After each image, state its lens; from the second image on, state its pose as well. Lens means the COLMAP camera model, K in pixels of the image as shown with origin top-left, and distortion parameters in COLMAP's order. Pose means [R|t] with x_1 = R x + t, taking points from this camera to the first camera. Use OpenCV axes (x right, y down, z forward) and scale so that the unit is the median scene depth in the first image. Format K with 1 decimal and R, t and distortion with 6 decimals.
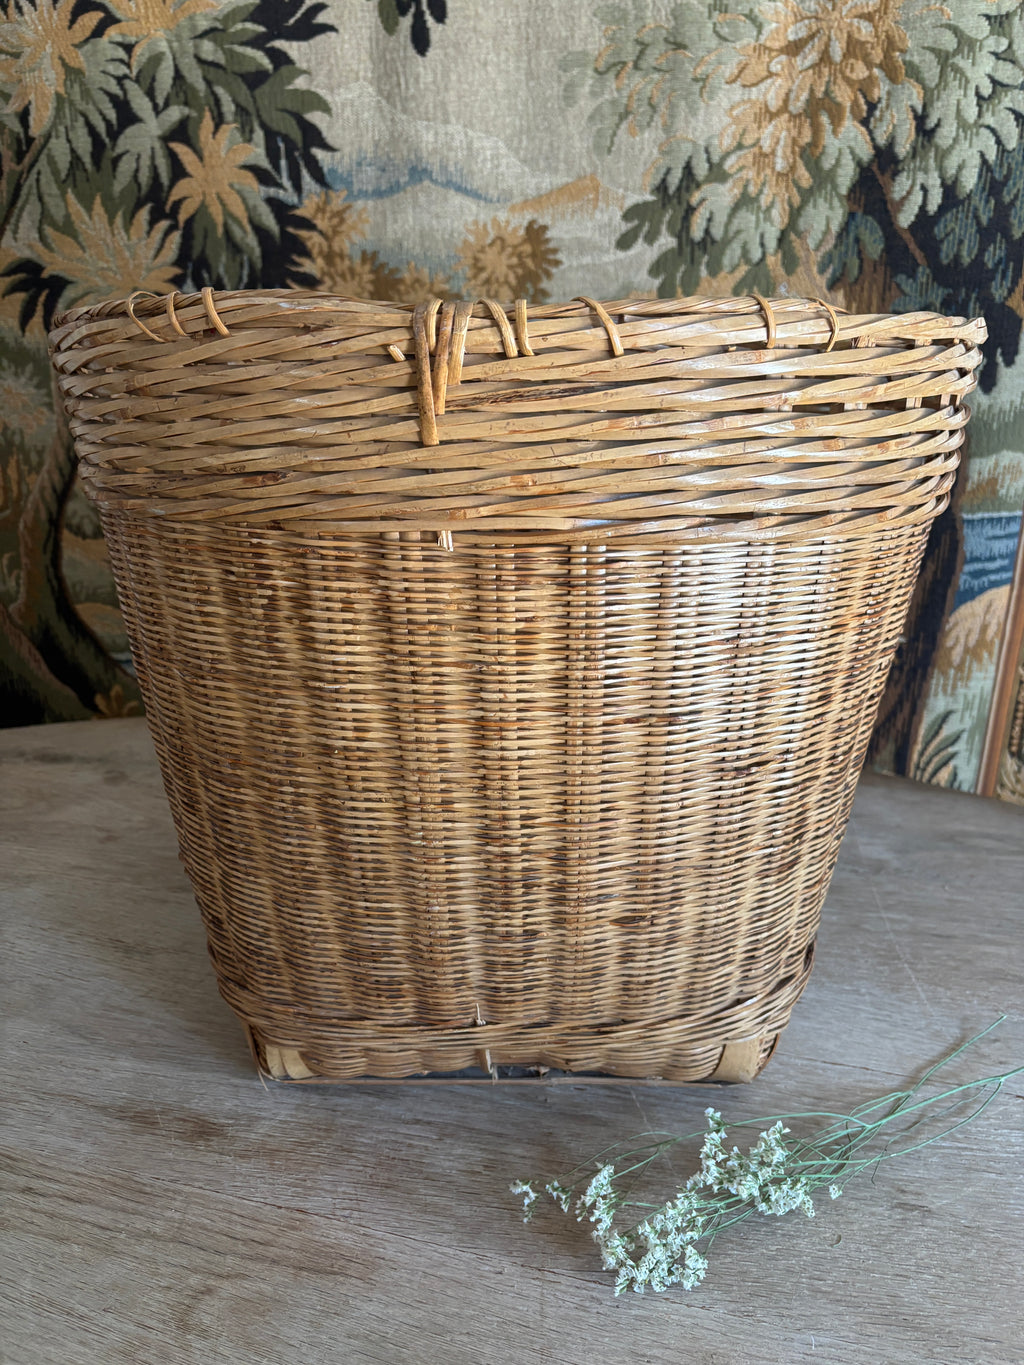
lens RADIAL K [[1075.9, 0, 511.8], [0, 1075.9, 689.5], [0, 0, 1]] dist [0.044127, -0.082458]
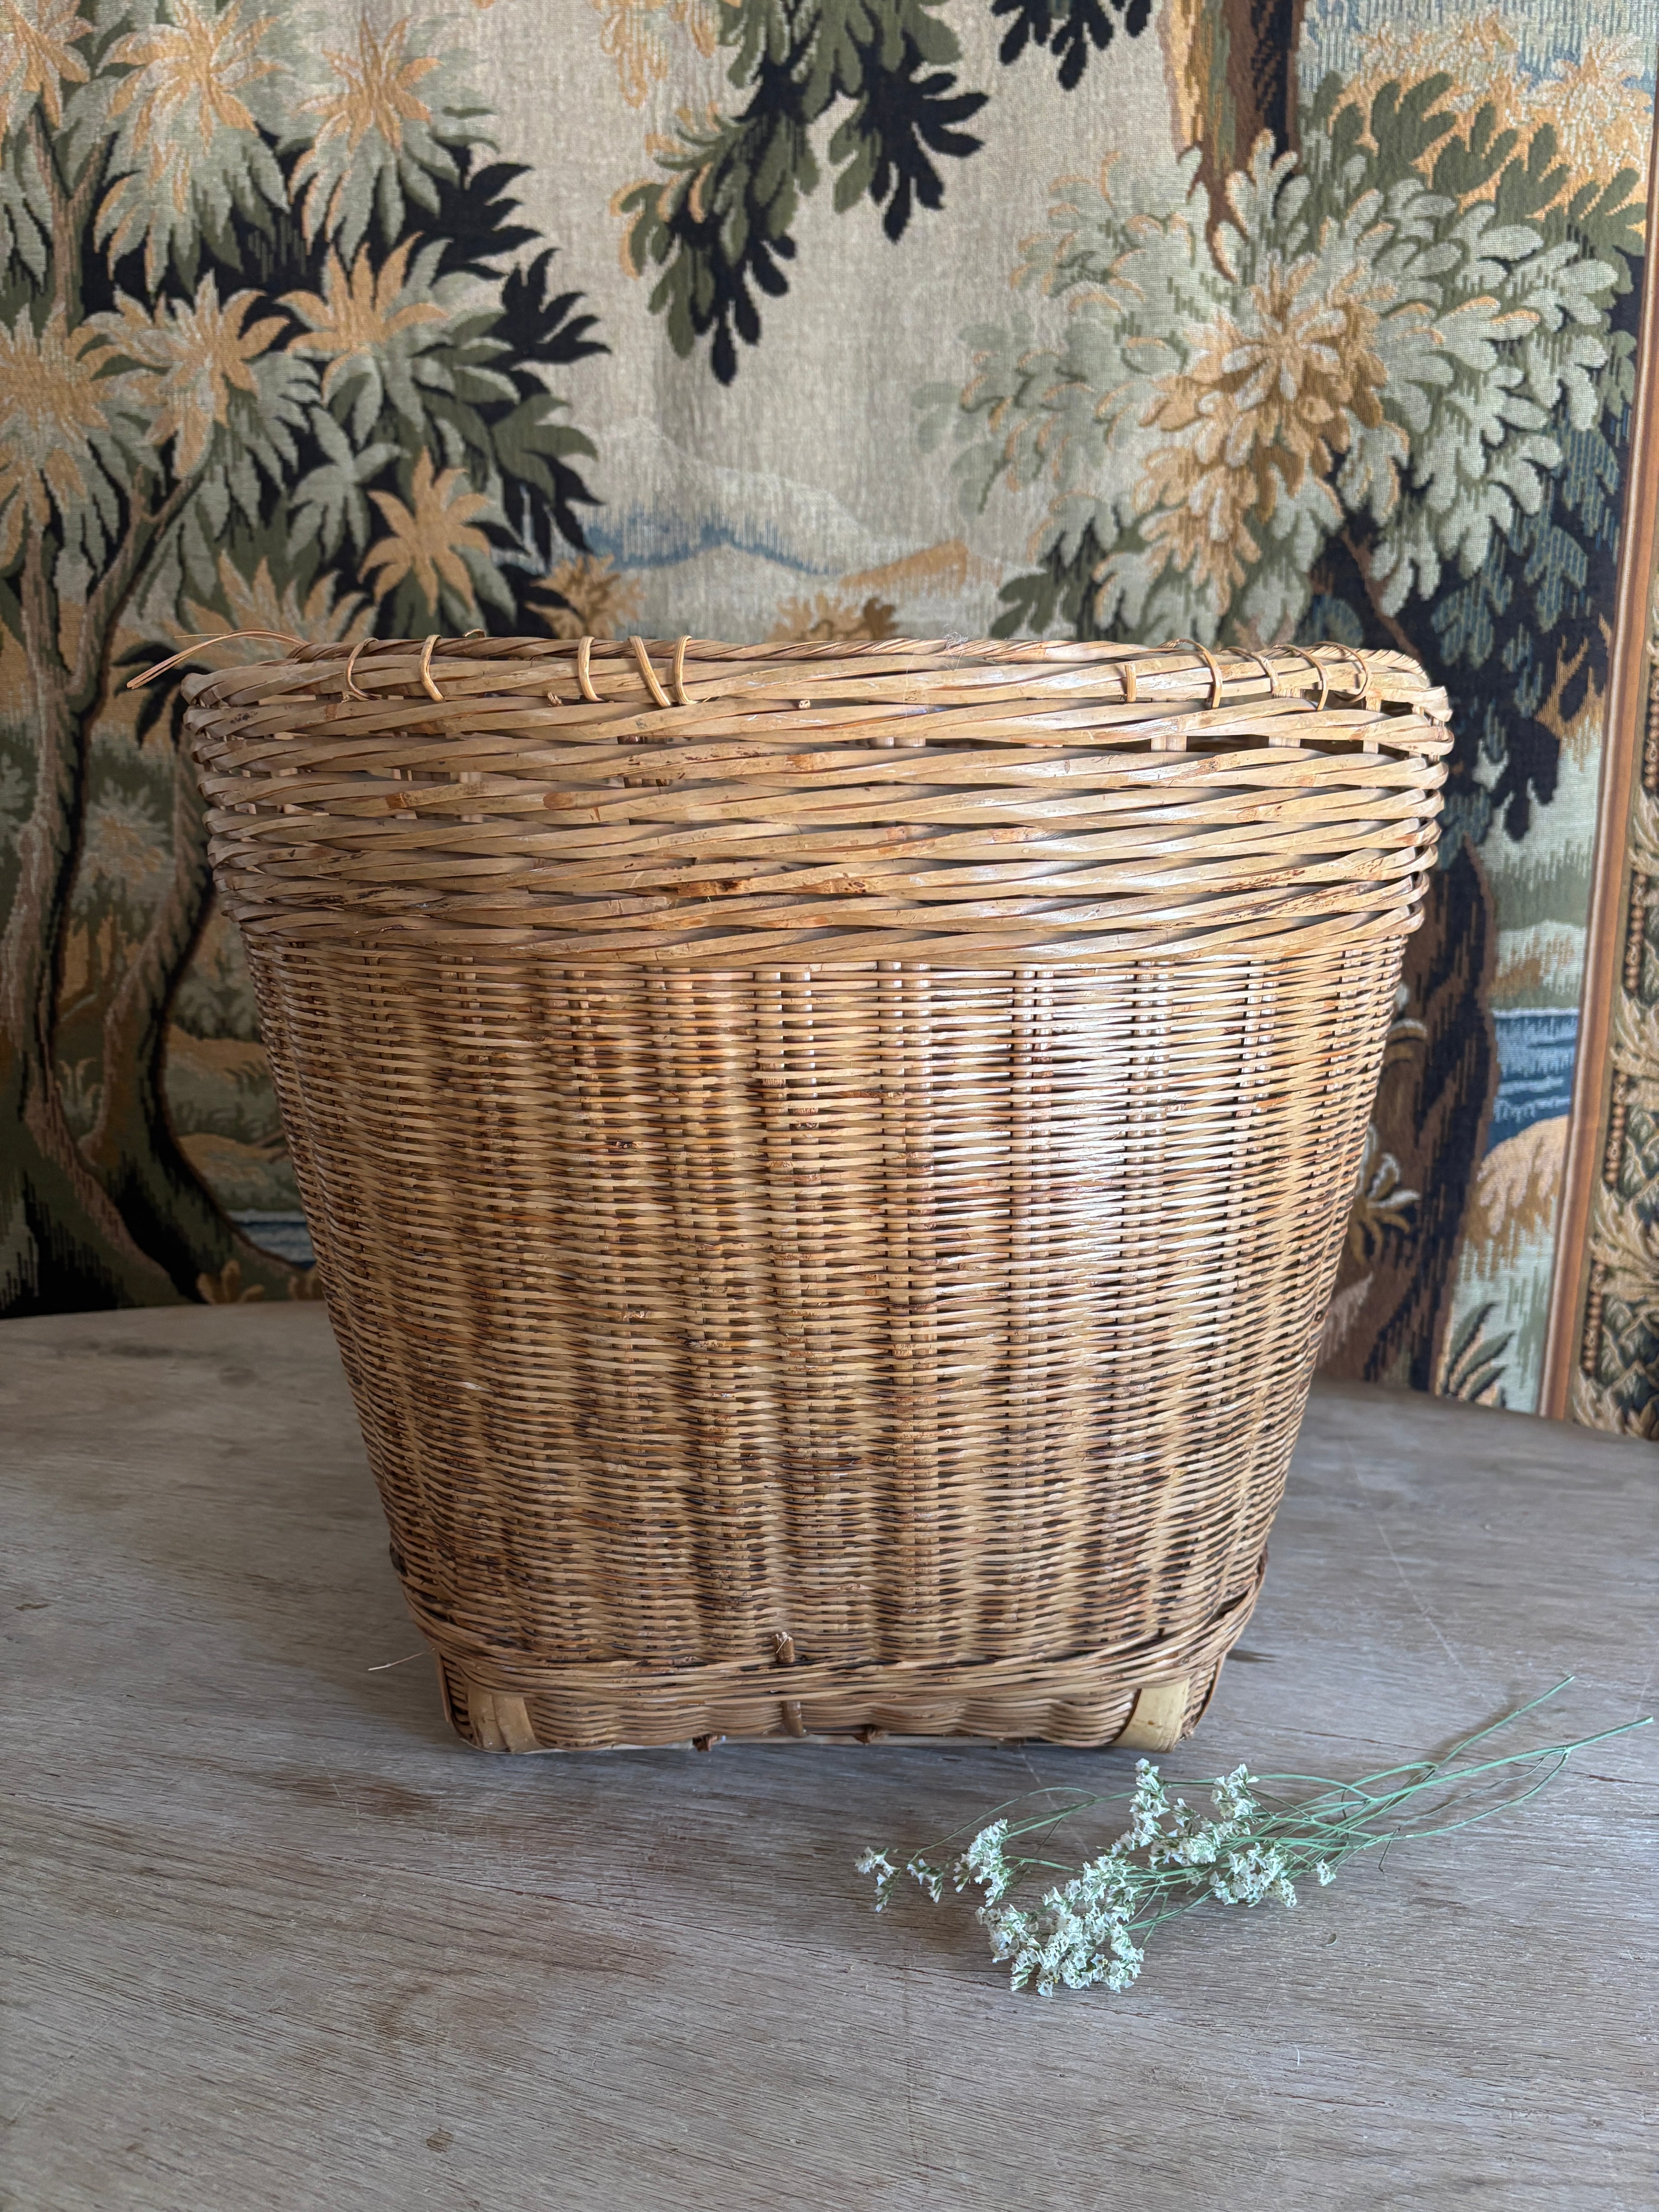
lens RADIAL K [[1743.5, 0, 821.9], [0, 1743.5, 1097.3], [0, 0, 1]] dist [0.044127, -0.082458]
pose [[0.999857, 0.014470, 0.008748, -0.021608], [-0.012853, 0.986560, -0.162894, 0.086591], [-0.010987, 0.162758, 0.986605, -0.097930]]
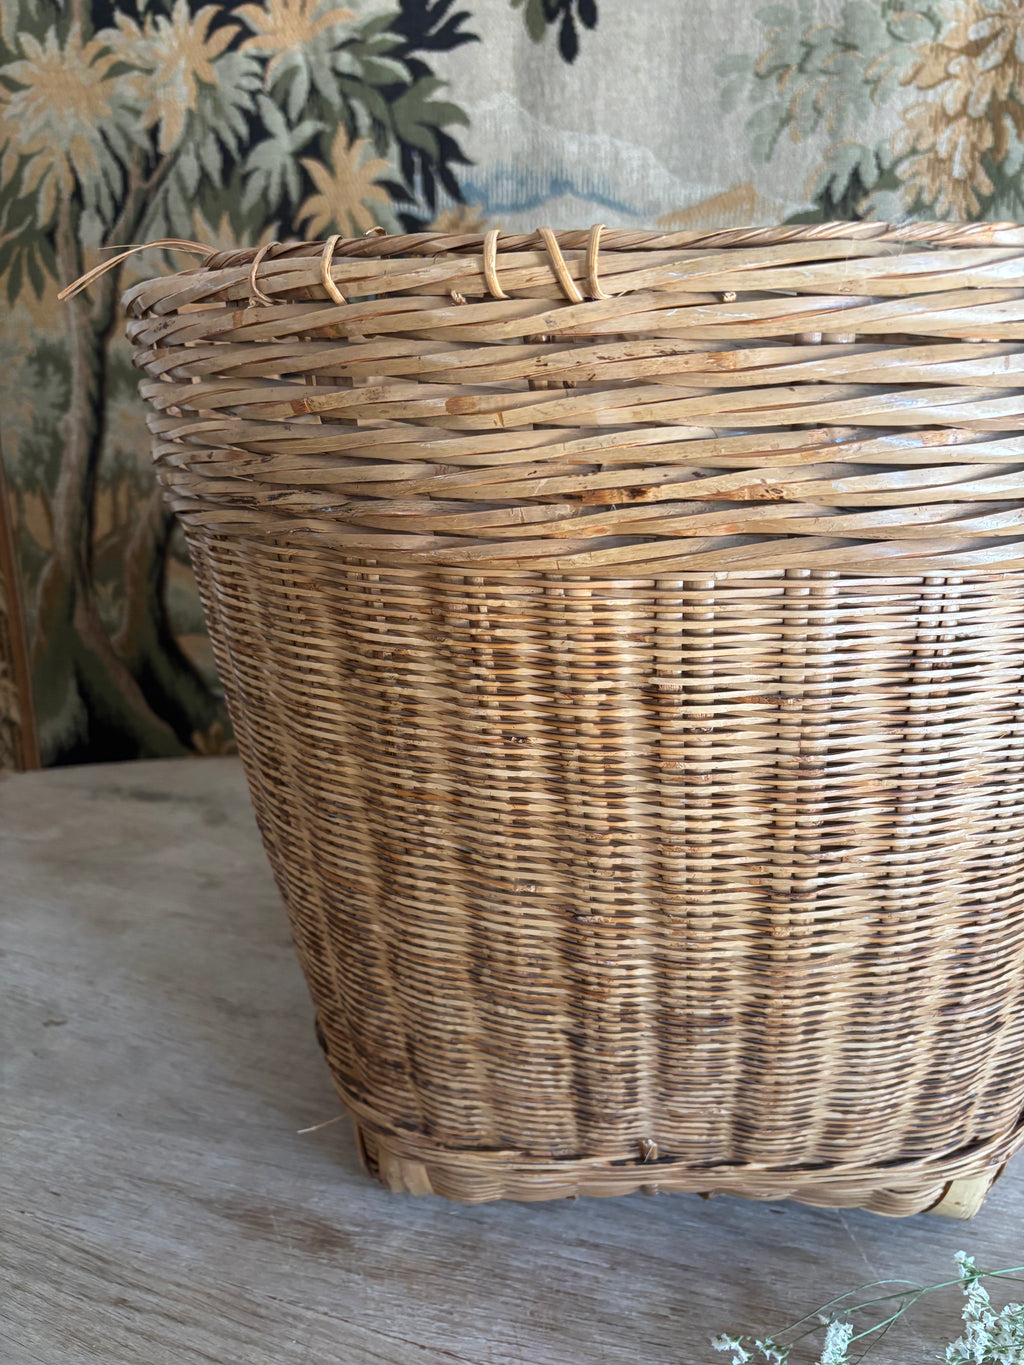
lens RADIAL K [[1075.9, 0, 505.2], [0, 1075.9, 684.3], [0, 0, 1]] dist [0.044127, -0.082458]
pose [[0.997013, 0.025554, -0.072889, -0.057916], [-0.030074, 0.997647, -0.061612, 0.017214], [0.071143, 0.063620, 0.995435, 0.090998]]
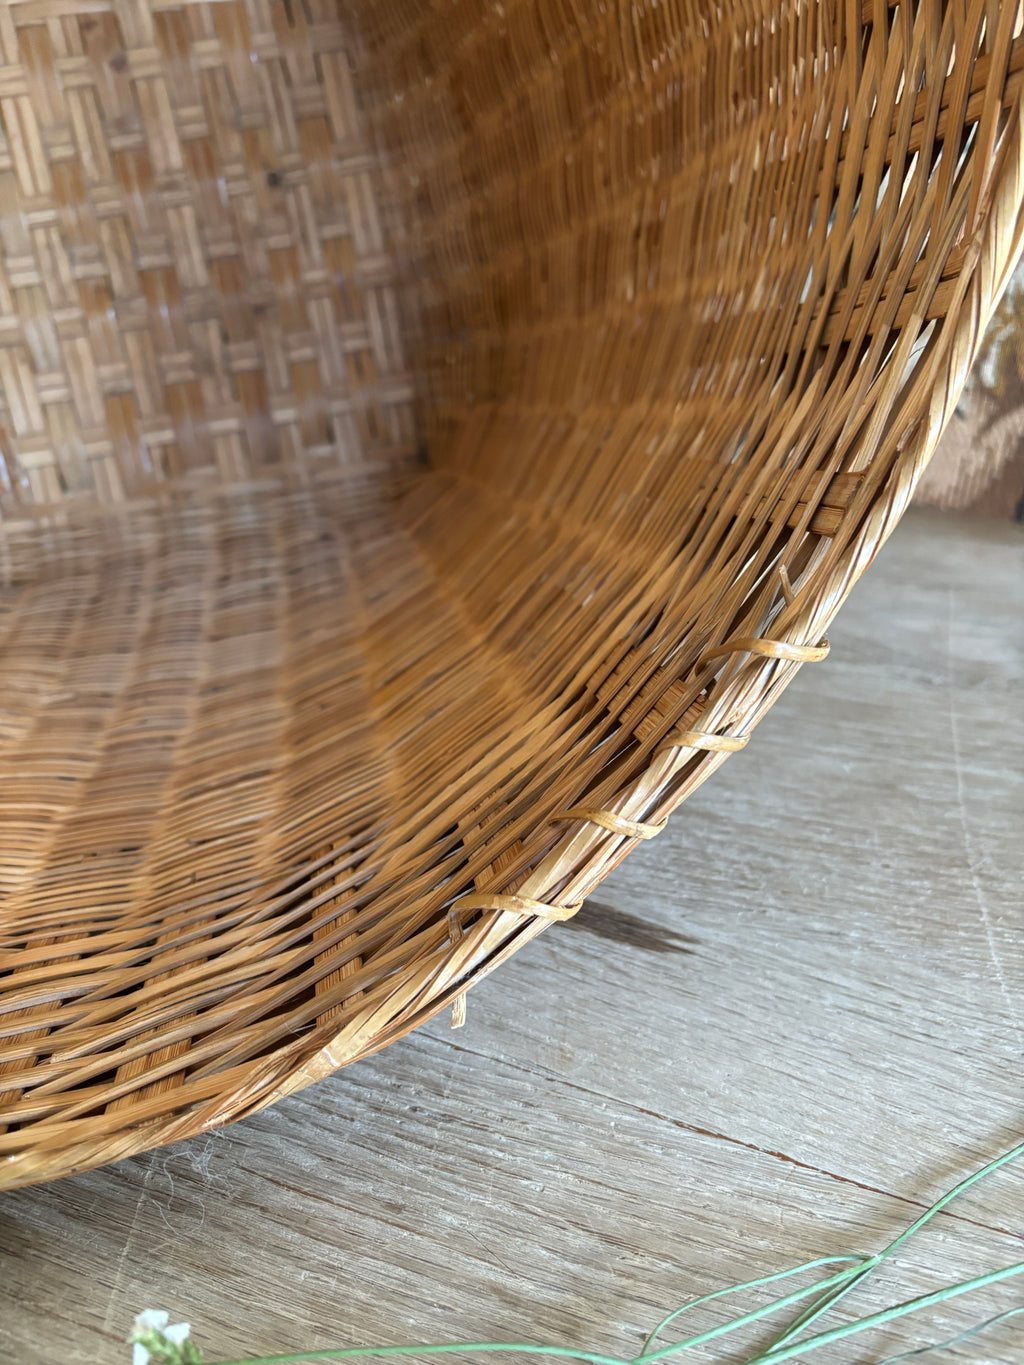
lens RADIAL K [[1075.9, 0, 520.0], [0, 1075.9, 683.5], [0, 0, 1]] dist [0.044127, -0.082458]
pose [[0.983732, 0.044487, -0.174046, 0.189858], [-0.018786, 0.989016, 0.146613, 0.085614], [0.178657, -0.140958, 0.973762, 0.409964]]
